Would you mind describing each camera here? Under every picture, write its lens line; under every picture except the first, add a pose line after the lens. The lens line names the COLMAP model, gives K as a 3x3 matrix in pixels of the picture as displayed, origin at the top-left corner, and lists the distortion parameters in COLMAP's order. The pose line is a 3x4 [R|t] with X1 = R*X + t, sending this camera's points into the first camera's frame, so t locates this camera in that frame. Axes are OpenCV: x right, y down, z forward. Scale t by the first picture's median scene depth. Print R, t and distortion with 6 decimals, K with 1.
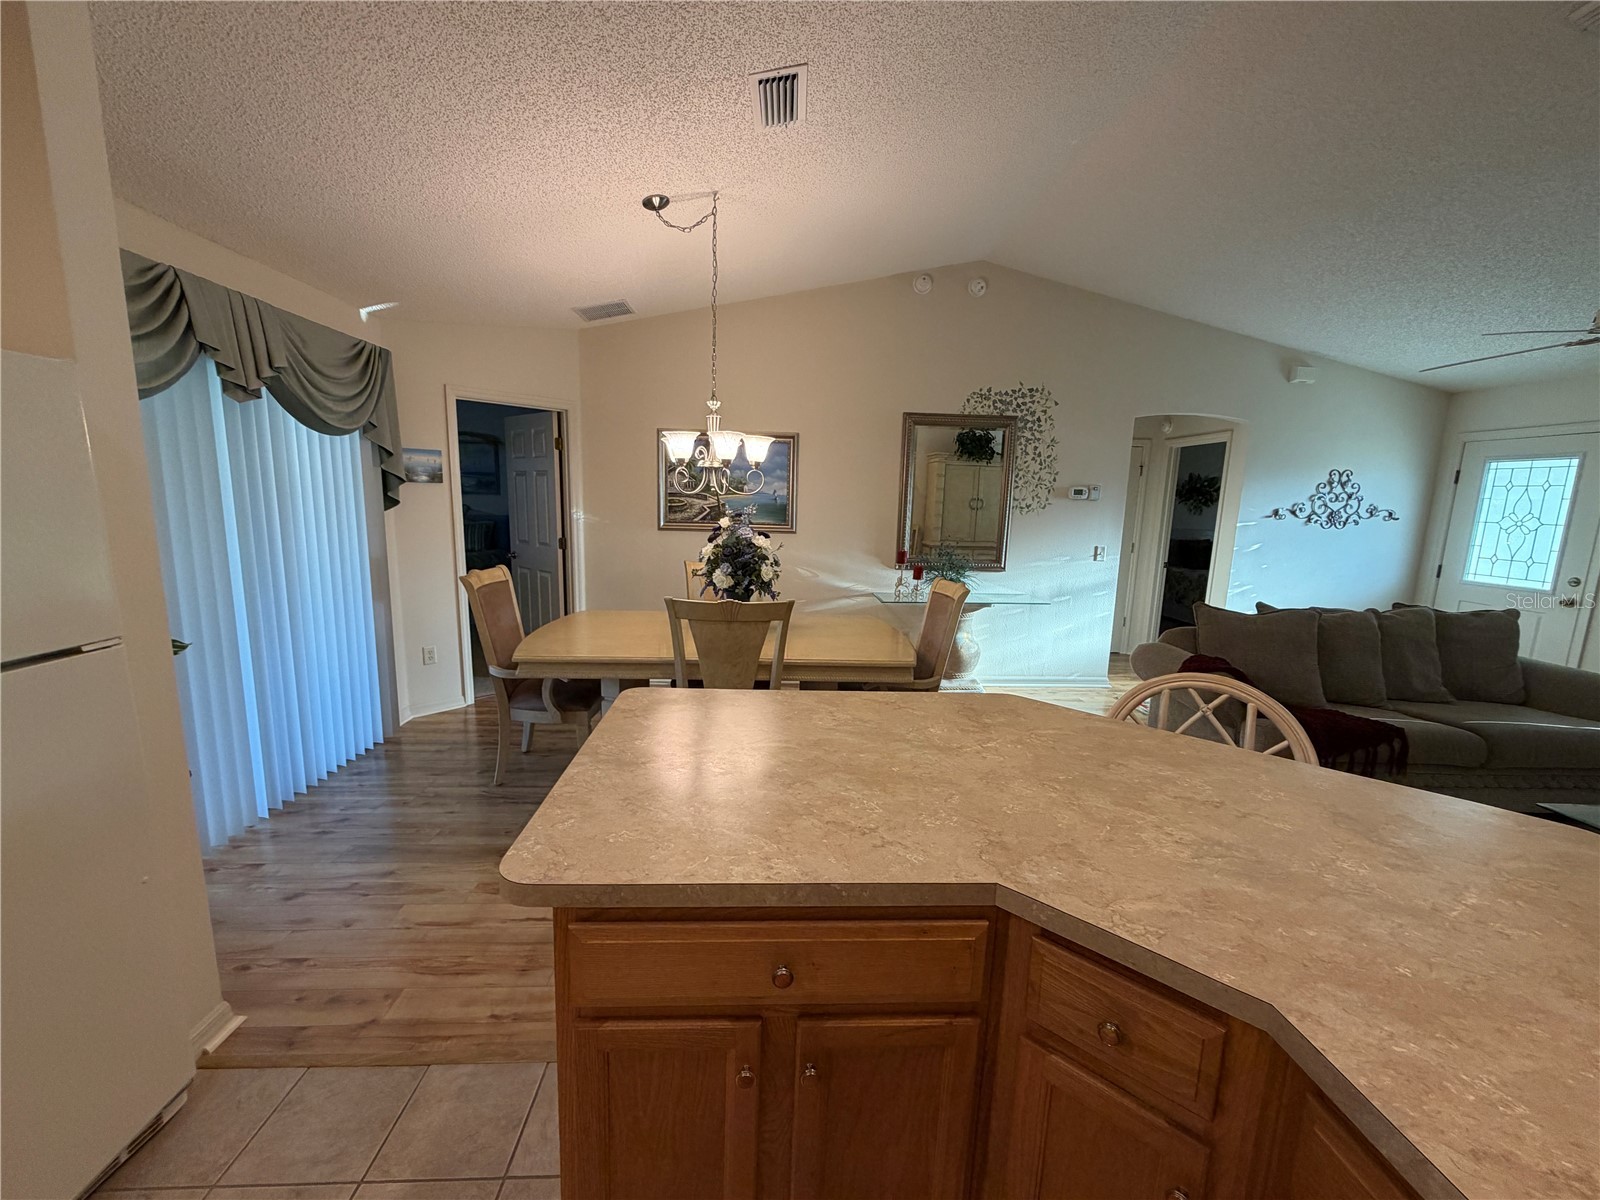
lens RADIAL K [[637.1, 0, 797.4], [0, 637.1, 601.1], [0, 0, 1]] dist [0.001740, -0.000366]
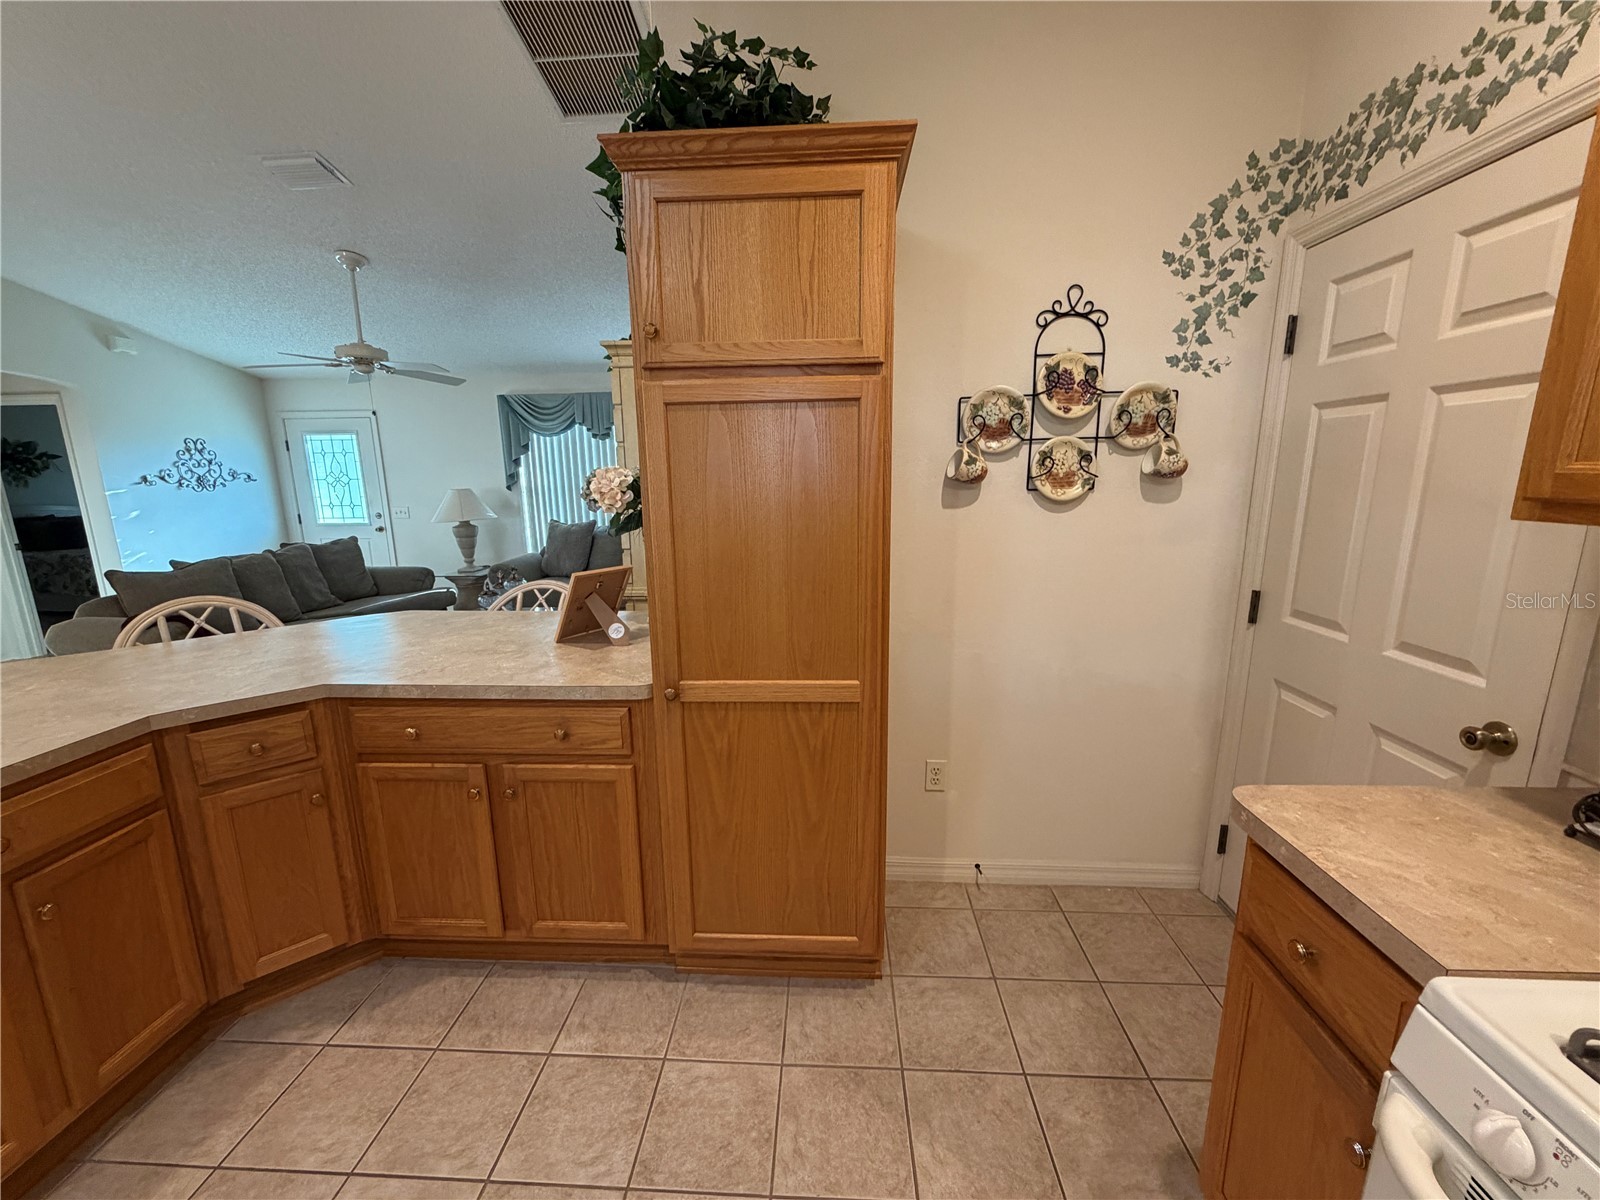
lens RADIAL K [[637.1, 0, 795.6], [0, 637.1, 599.7], [0, 0, 1]] dist [0.001740, -0.000366]
pose [[0.108665, -0.225558, 0.968151, -0.241005], [0.176278, 0.962855, 0.204539, 0.032177], [-0.978324, 0.148437, 0.144389, -0.204617]]
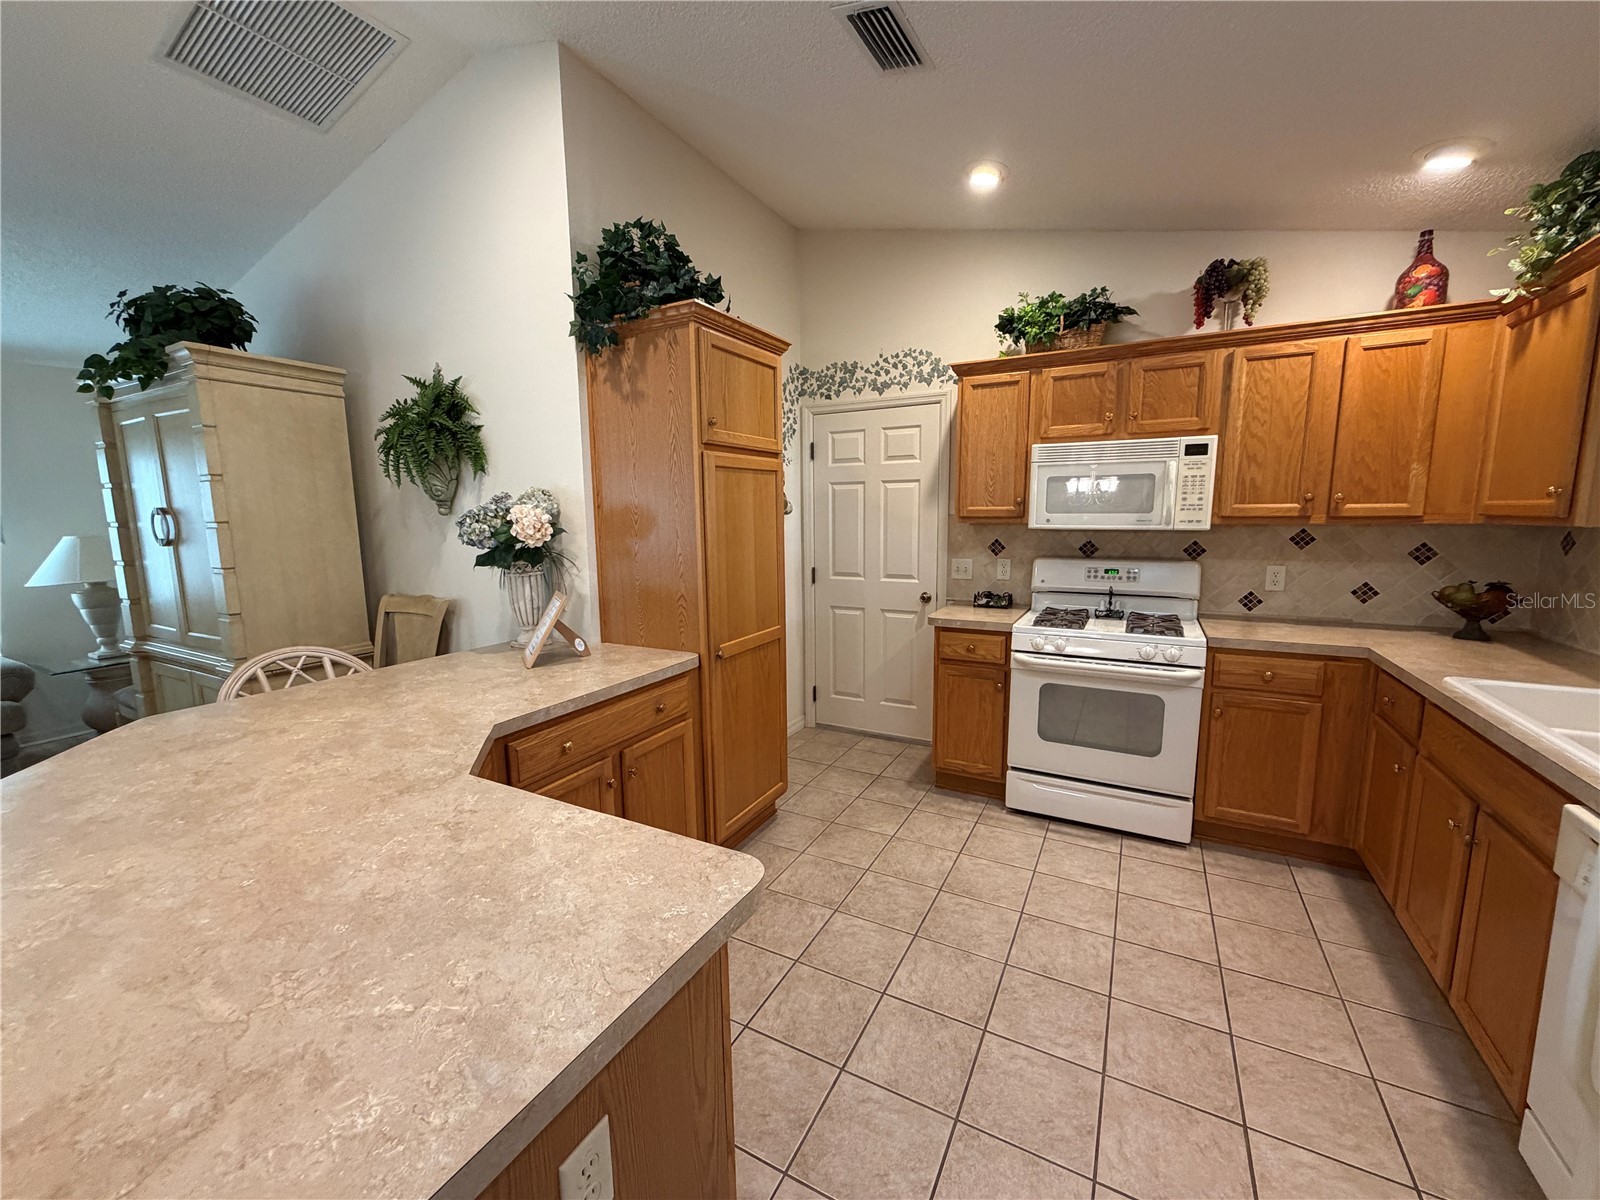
lens RADIAL K [[637.1, 0, 796.5], [0, 637.1, 600.4], [0, 0, 1]] dist [0.001740, -0.000366]
pose [[-0.849912, -0.091766, 0.518872, -0.245264], [0.073635, 0.954371, 0.289401, -0.067366], [-0.521754, 0.284173, -0.804375, 0.410277]]
